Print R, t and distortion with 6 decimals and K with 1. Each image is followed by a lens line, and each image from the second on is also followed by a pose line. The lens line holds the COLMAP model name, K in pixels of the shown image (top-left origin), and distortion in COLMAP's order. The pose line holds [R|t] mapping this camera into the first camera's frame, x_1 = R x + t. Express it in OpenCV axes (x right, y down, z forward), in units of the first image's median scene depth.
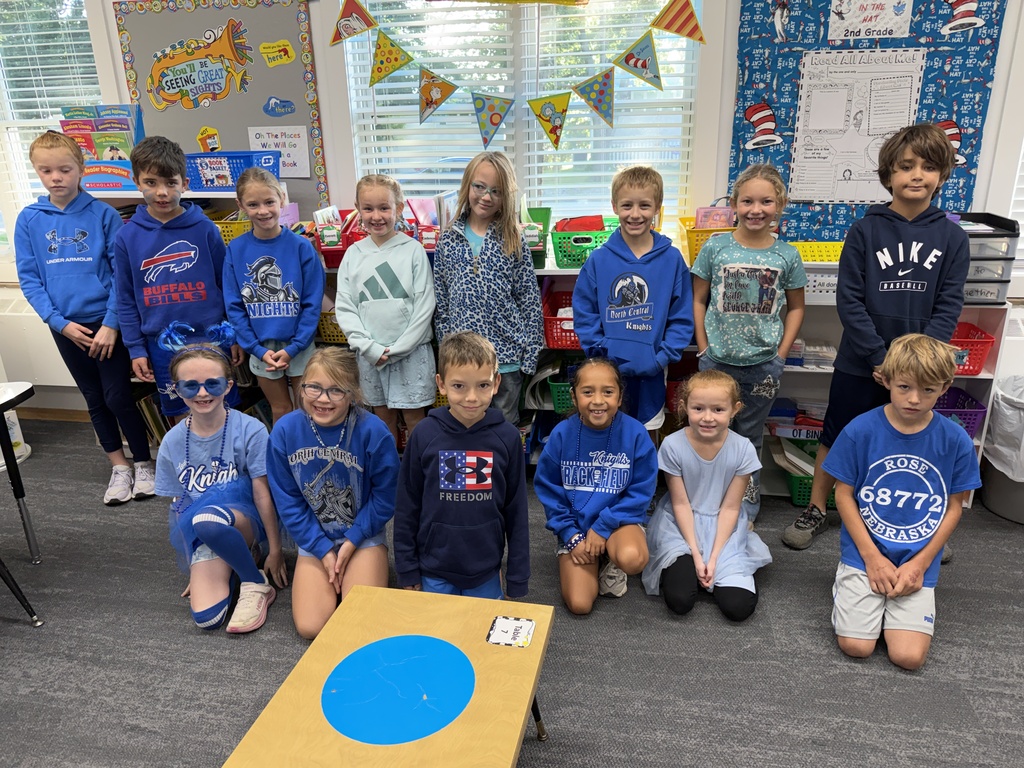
lens RADIAL K [[728.4, 0, 516.6], [0, 728.4, 390.4], [0, 0, 1]] dist [-0.014194, 0.003479]
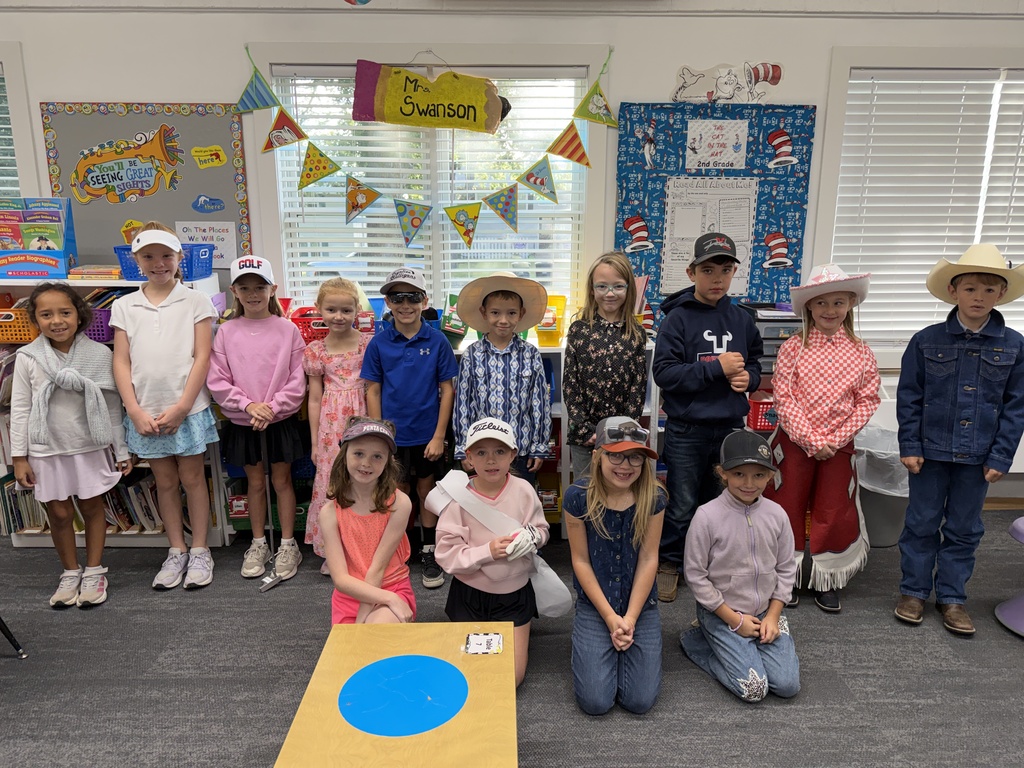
lens RADIAL K [[721.3, 0, 512.1], [0, 721.3, 390.0], [0, 0, 1]] dist [0.019137, -0.031058]
pose [[0.979252, -0.020236, 0.201634, -0.124421], [0.043534, 0.992778, -0.111790, 0.025440], [-0.197916, 0.118248, 0.973061, -0.115700]]
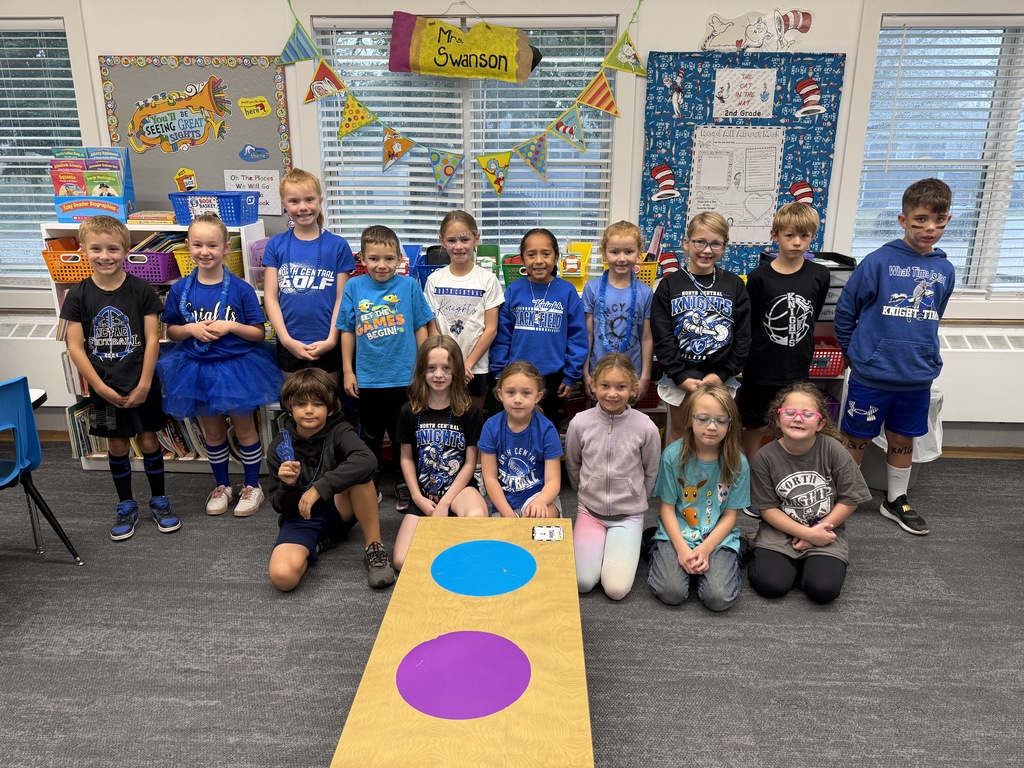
lens RADIAL K [[723.9, 0, 513.9], [0, 723.9, 387.5], [0, 0, 1]] dist [0.000248, -0.008032]
pose [[0.989344, -0.014291, 0.144891, -0.108219], [0.022027, 0.998408, -0.051926, 0.050215], [-0.143918, 0.054565, 0.988084, -0.183545]]
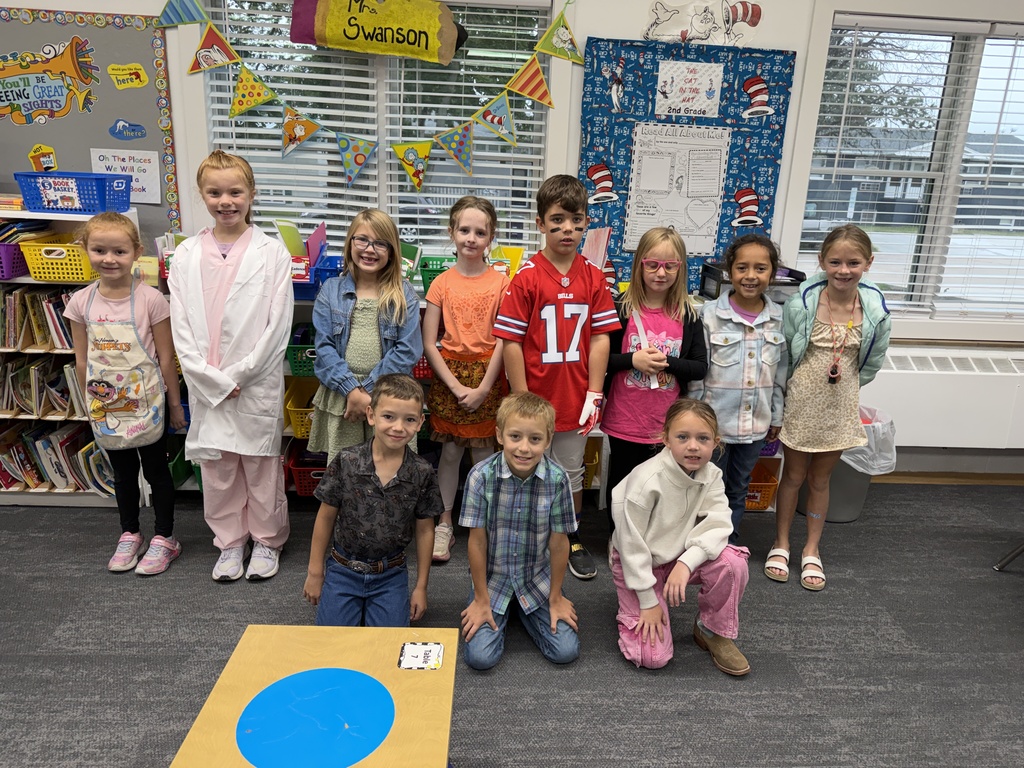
lens RADIAL K [[724.8, 0, 515.7], [0, 724.8, 390.0], [0, 0, 1]] dist [0.004168, -0.013934]
pose [[0.968257, -0.005132, 0.249905, -0.080255], [0.018438, 0.998532, -0.050930, 0.015349], [-0.249277, 0.053921, 0.966930, -0.049462]]
